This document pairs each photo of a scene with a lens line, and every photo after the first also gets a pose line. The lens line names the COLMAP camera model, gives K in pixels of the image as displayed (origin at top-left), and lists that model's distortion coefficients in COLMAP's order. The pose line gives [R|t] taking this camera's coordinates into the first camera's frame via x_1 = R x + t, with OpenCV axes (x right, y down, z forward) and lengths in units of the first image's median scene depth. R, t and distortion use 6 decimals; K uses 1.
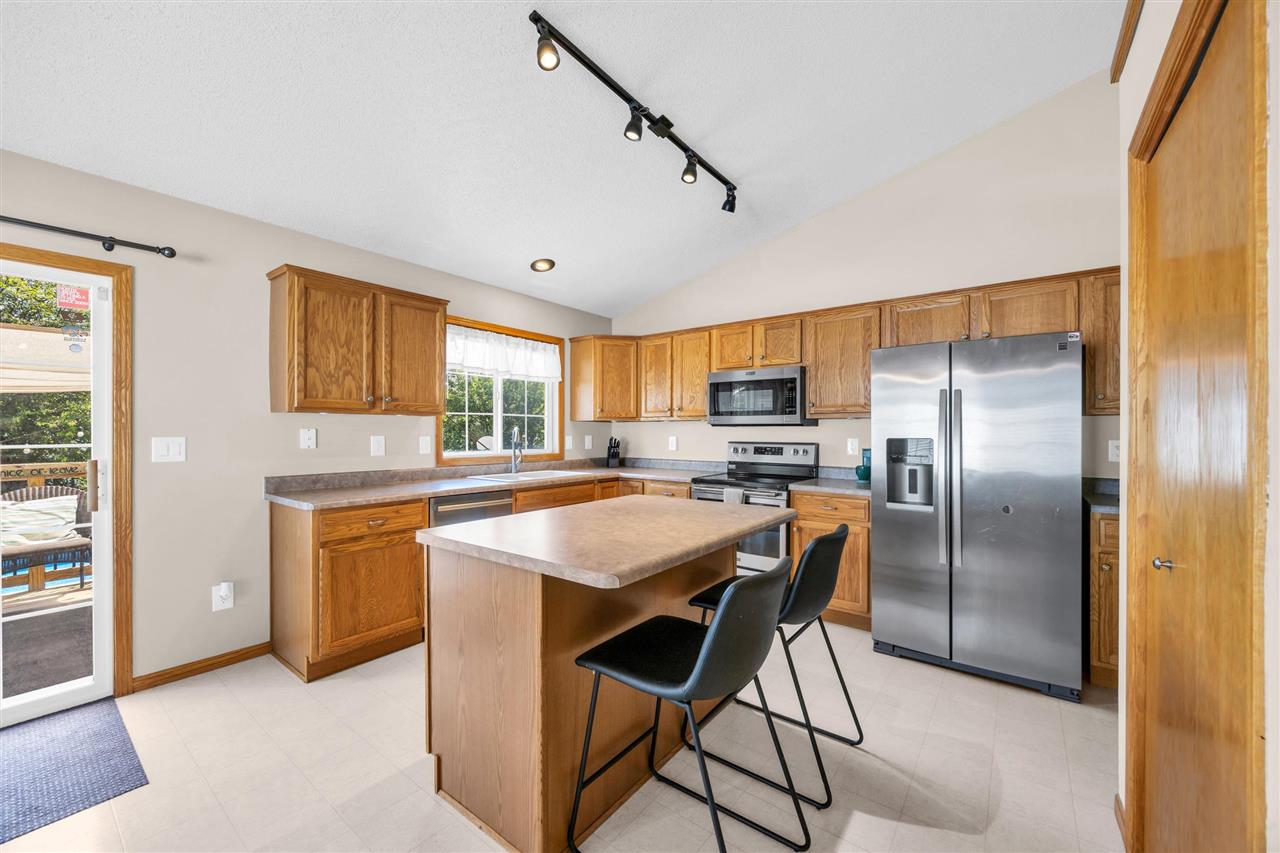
lens RADIAL K [[491.9, 0, 640.4], [0, 491.9, 432.9], [0, 0, 1]] dist [-0.000028, 0.000787]
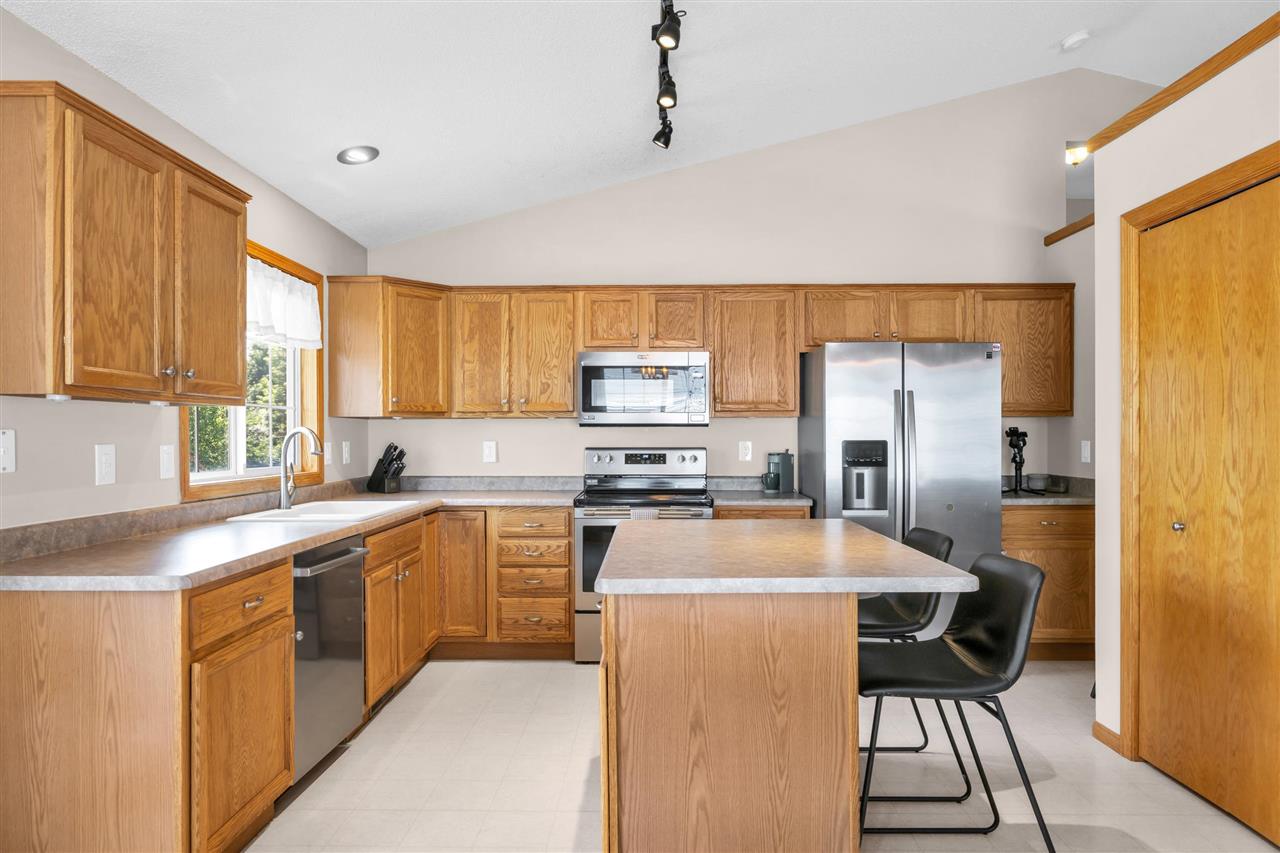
lens RADIAL K [[777.5, 0, 639.4], [0, 777.5, 437.6], [0, 0, 1]] dist [-0.003966, 0.001129]
pose [[0.799642, -0.005975, 0.600448, -0.550373], [0.004537, 0.999982, 0.003908, -0.001264], [-0.600460, -0.000400, 0.799655, 0.052495]]
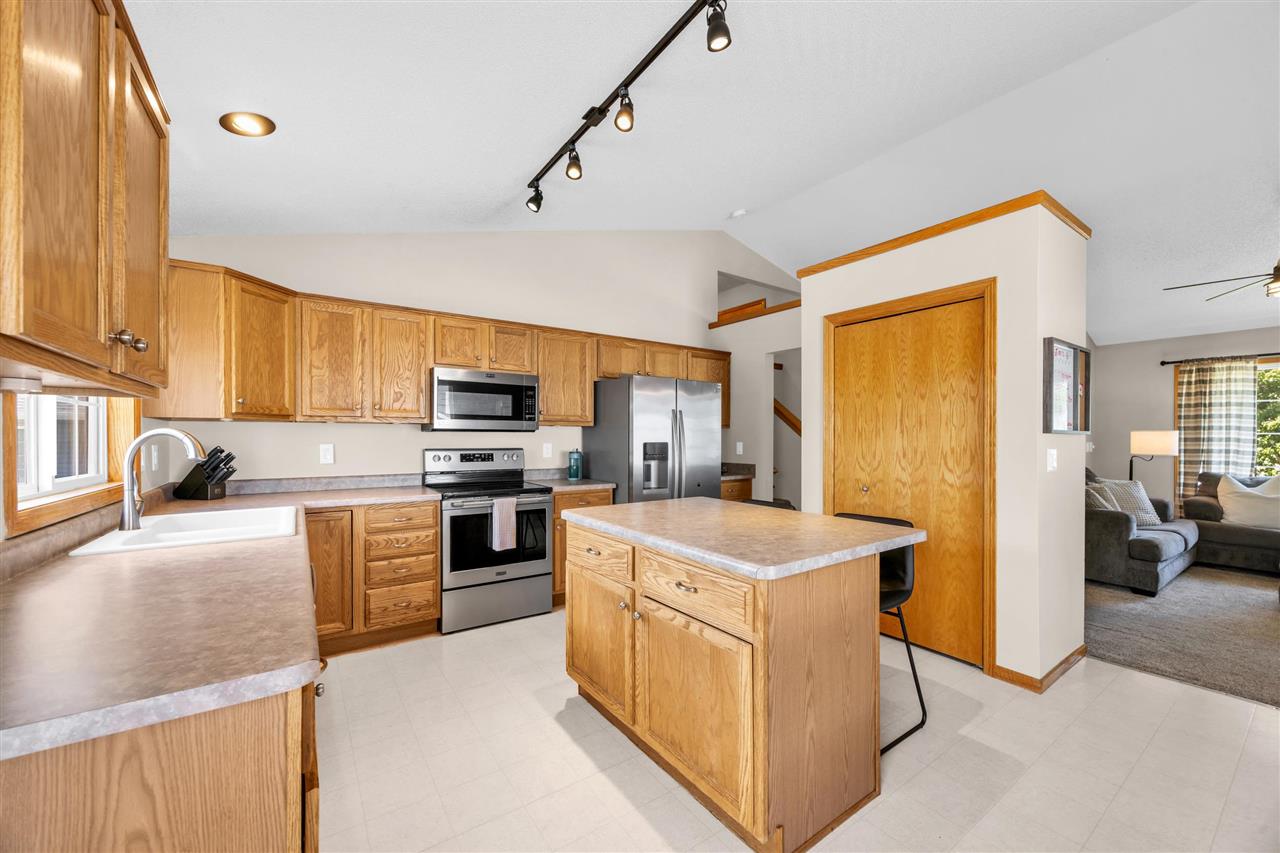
lens RADIAL K [[491.9, 0, 632.9], [0, 491.9, 441.8], [0, 0, 1]] dist [-0.000028, 0.000787]
pose [[0.300384, -0.009159, 0.953774, -0.650359], [0.000779, 0.999956, 0.009357, -0.003137], [-0.953818, -0.002068, 0.300378, 0.502274]]
